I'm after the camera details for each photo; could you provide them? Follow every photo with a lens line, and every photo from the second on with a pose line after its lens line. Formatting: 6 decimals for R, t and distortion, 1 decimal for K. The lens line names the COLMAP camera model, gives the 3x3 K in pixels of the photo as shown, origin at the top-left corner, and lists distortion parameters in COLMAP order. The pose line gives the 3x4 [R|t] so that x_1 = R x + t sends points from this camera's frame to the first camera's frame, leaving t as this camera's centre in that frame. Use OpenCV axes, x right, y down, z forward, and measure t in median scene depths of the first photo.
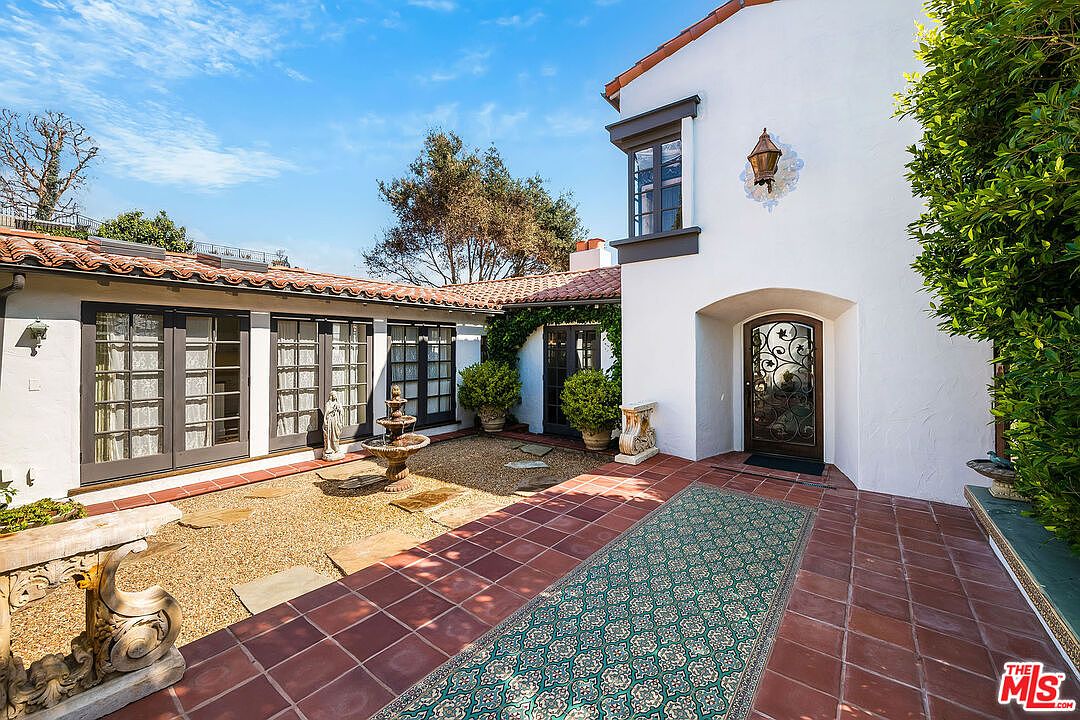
lens RADIAL K [[427.9, 0, 542.3], [0, 427.9, 343.7], [0, 0, 1]] dist [-0.008517, -0.000308]
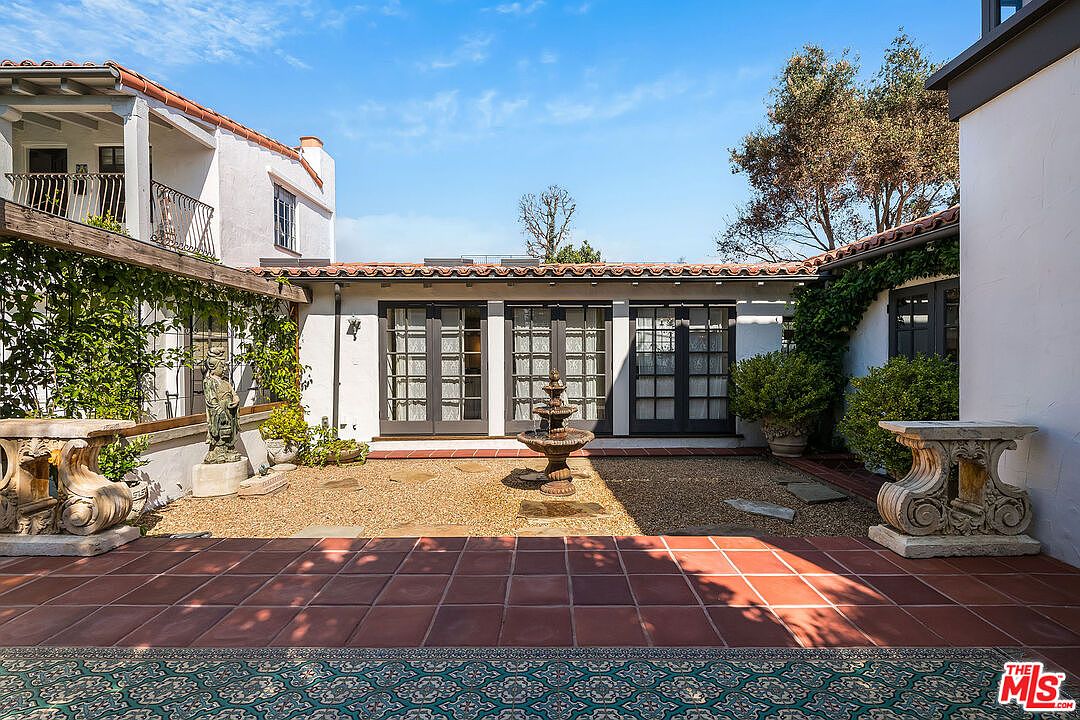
lens RADIAL K [[467.4, 0, 554.6], [0, 467.4, 368.1], [0, 0, 1]] dist [0.000361, -0.002440]
pose [[0.615928, 0.009594, -0.787744, 0.361706], [0.011393, 0.999713, 0.021084, 0.072648], [0.787720, -0.021960, 0.615642, 0.410374]]
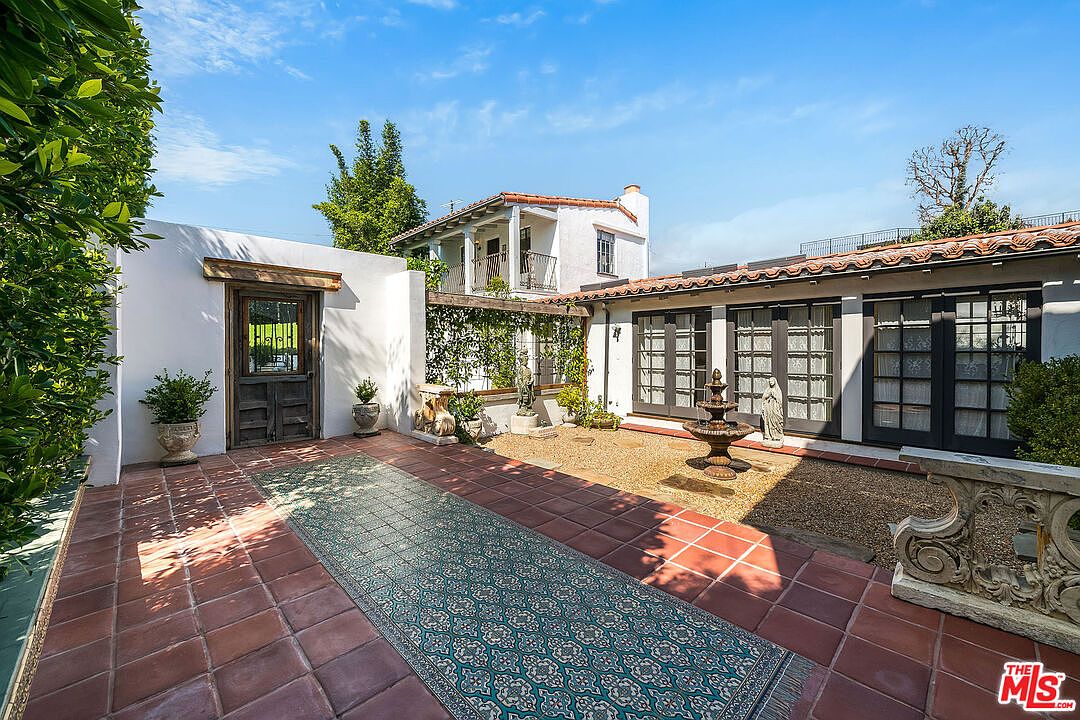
lens RADIAL K [[427.6, 0, 545.1], [0, 427.6, 353.8], [0, 0, 1]] dist [0.000818, -0.000446]
pose [[-0.146441, 0.010746, -0.989161, 0.642135], [0.010189, 0.999904, 0.009354, 0.047710], [0.989167, -0.008709, -0.146536, 0.714184]]
